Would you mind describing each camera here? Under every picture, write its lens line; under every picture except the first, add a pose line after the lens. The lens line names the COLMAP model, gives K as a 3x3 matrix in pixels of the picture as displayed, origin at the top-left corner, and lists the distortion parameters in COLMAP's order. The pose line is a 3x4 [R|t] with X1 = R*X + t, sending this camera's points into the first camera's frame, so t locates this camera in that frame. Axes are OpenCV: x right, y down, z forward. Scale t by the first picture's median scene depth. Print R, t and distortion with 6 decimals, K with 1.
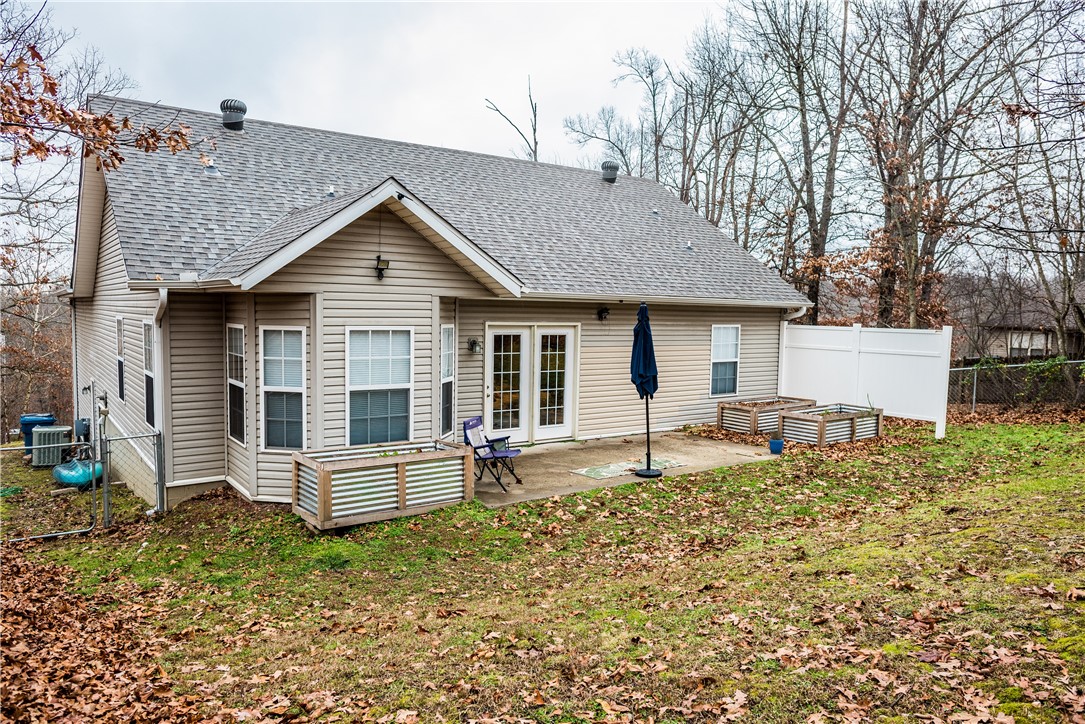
lens RADIAL K [[764.0, 0, 539.6], [0, 764.0, 366.3], [0, 0, 1]] dist [-0.031388, 0.002042]
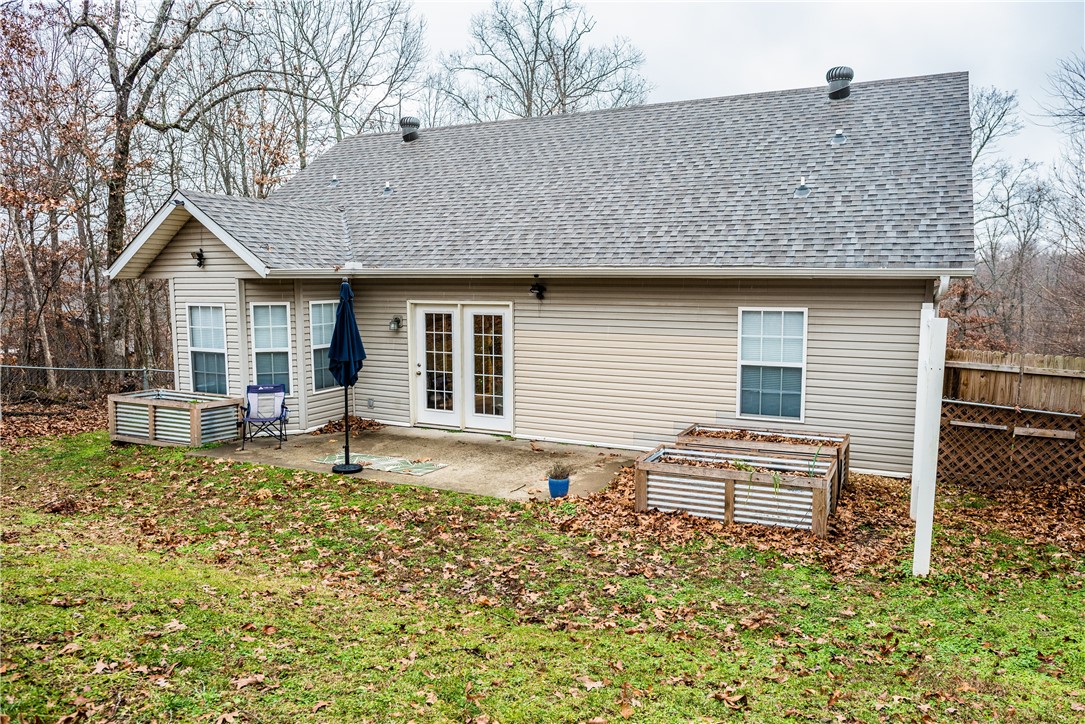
lens RADIAL K [[764.0, 0, 539.6], [0, 764.0, 366.3], [0, 0, 1]] dist [-0.031388, 0.002042]
pose [[0.460765, 0.083084, -0.883625, 0.844933], [-0.055530, 0.996357, 0.064728, -0.042568], [0.885783, 0.019244, 0.463700, 0.638173]]
